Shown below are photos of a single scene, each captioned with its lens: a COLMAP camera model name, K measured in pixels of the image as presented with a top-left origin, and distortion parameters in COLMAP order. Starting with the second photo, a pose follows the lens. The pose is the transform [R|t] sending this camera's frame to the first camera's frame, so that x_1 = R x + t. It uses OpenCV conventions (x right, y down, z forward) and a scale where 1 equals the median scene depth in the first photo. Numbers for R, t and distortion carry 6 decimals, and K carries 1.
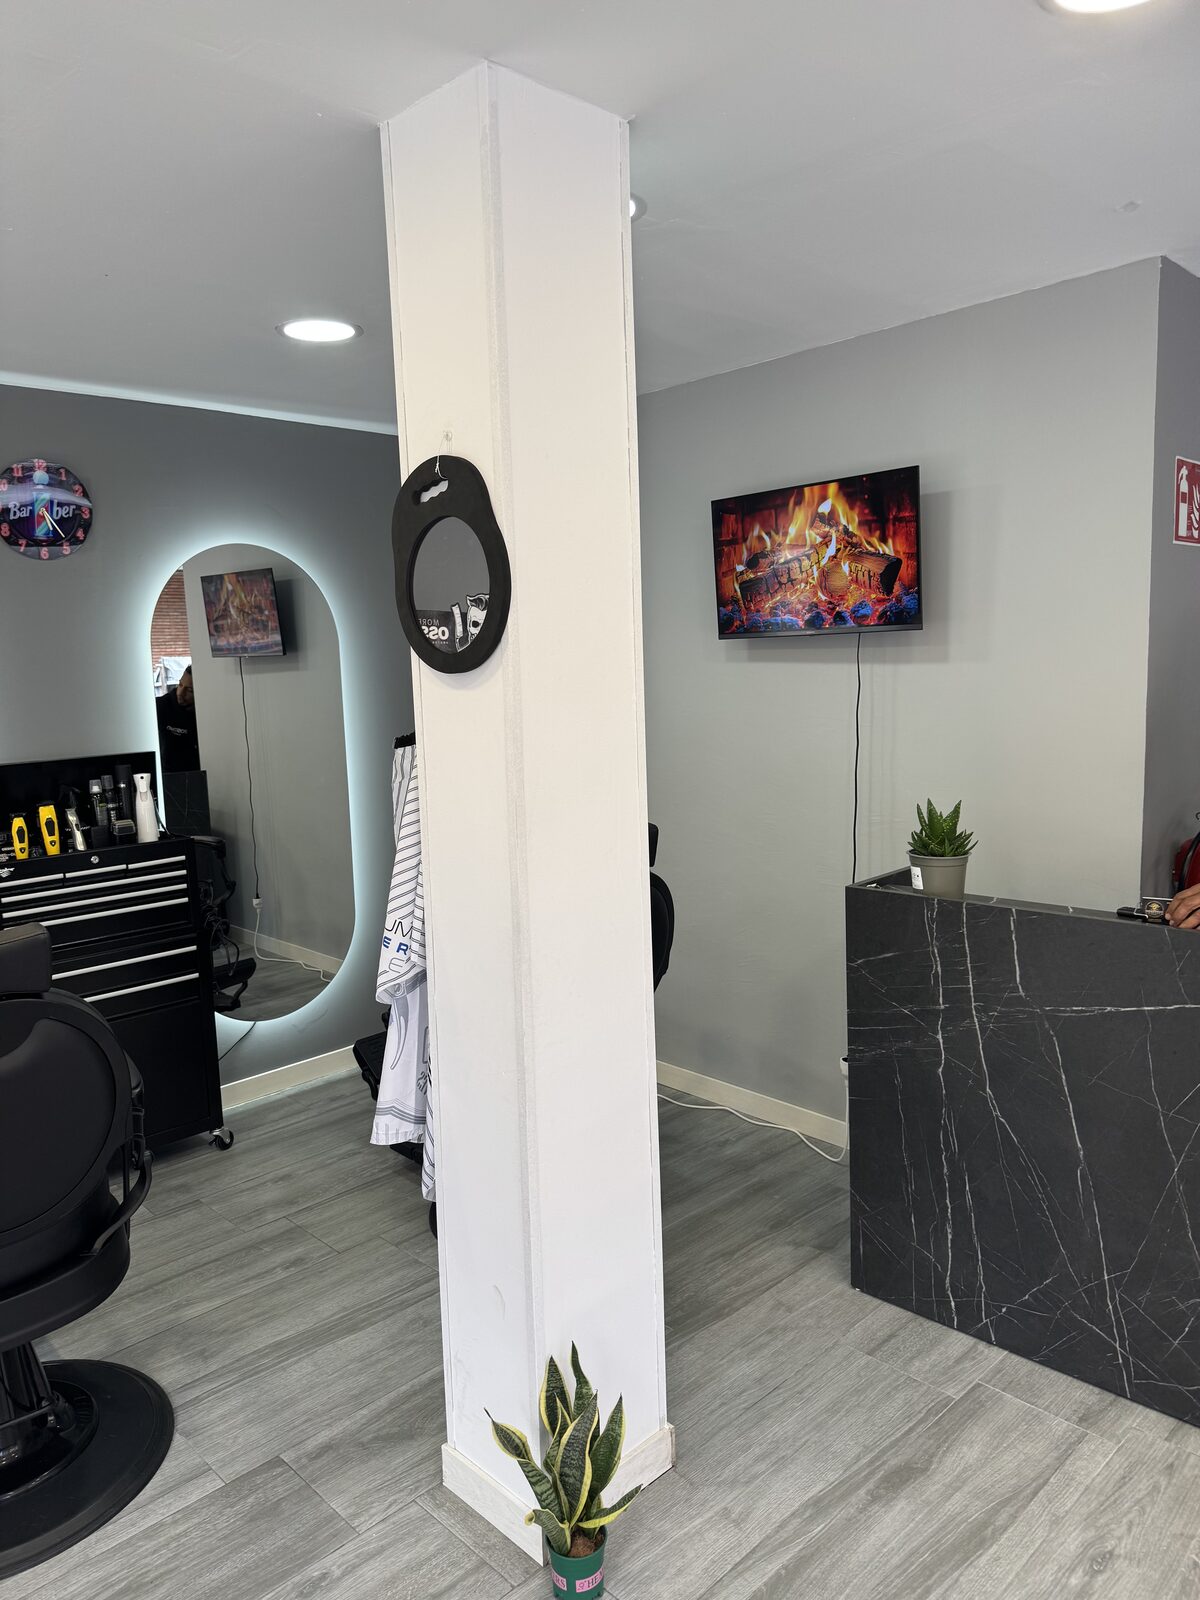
lens RADIAL K [[1149.9, 0, 598.9], [0, 1149.9, 814.7], [0, 0, 1]] dist [0.016461, -0.008763]
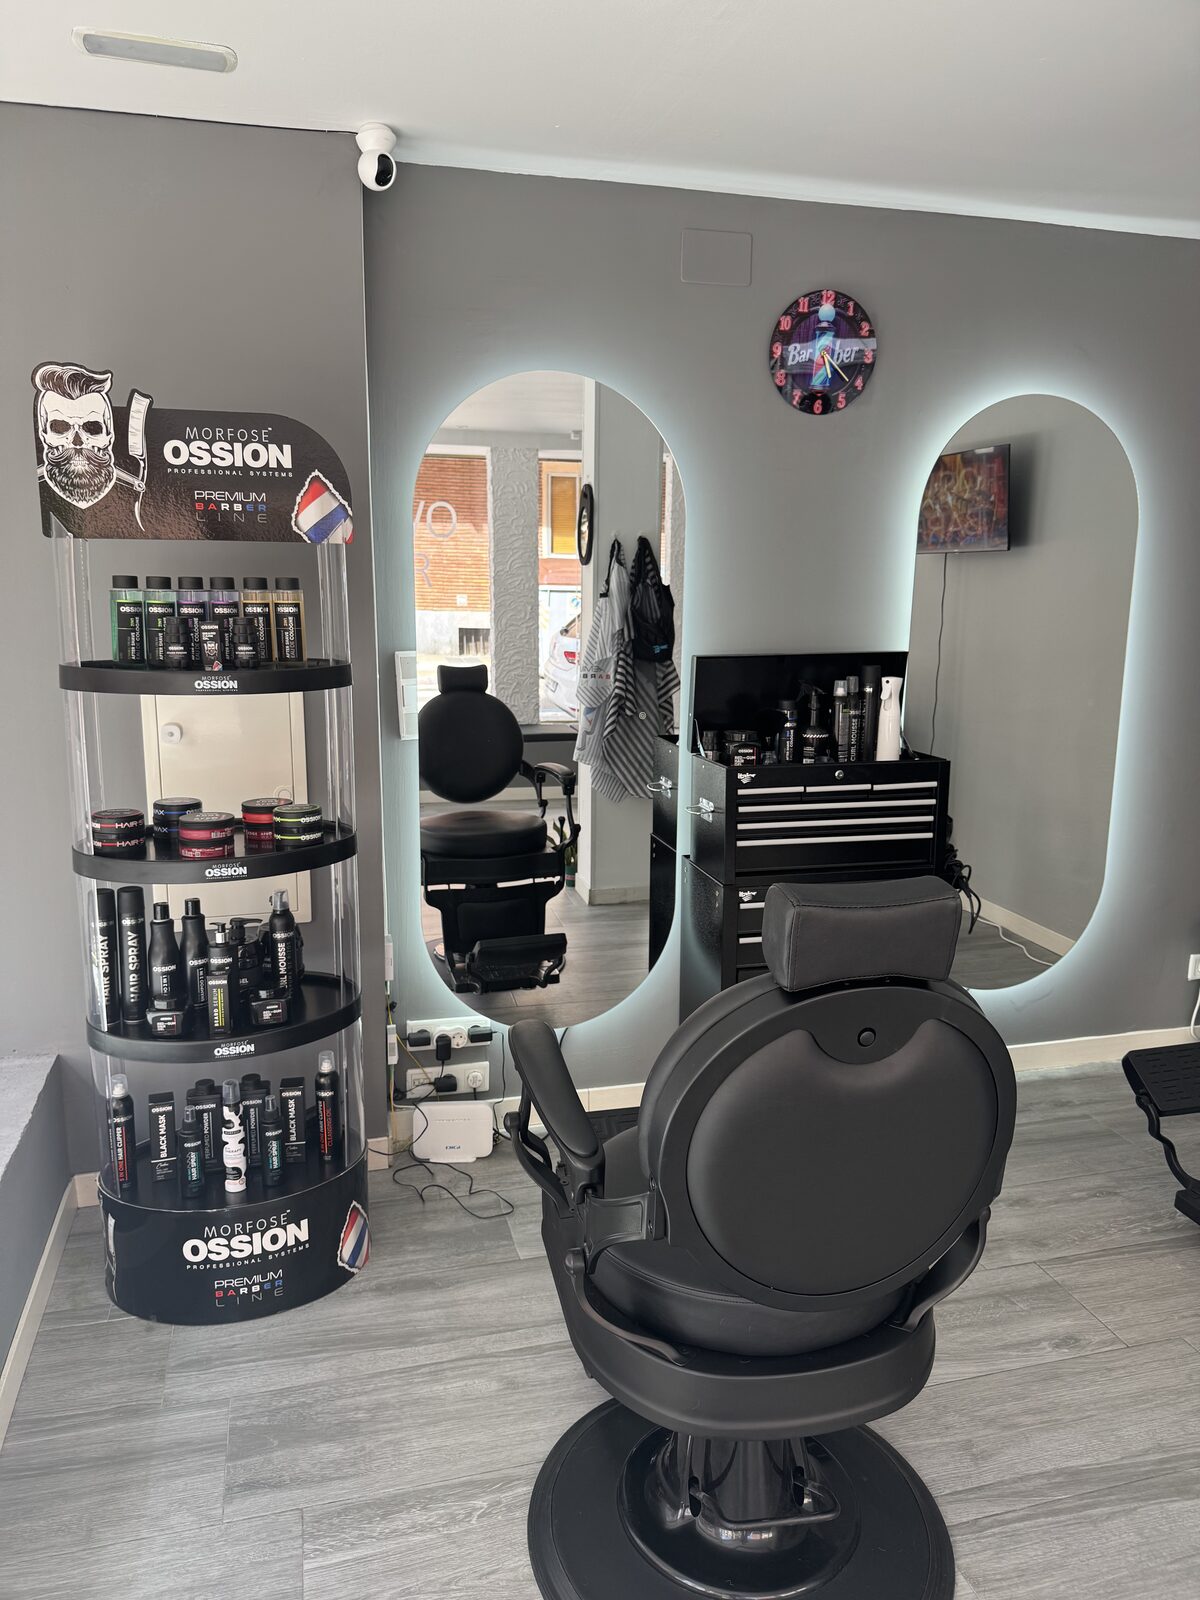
lens RADIAL K [[1149.9, 0, 598.9], [0, 1149.9, 814.7], [0, 0, 1]] dist [0.016461, -0.008763]
pose [[0.878144, 0.135578, -0.458782, -0.300983], [-0.105222, 0.990255, 0.091235, 0.015078], [0.466681, -0.031843, 0.883852, 0.263535]]
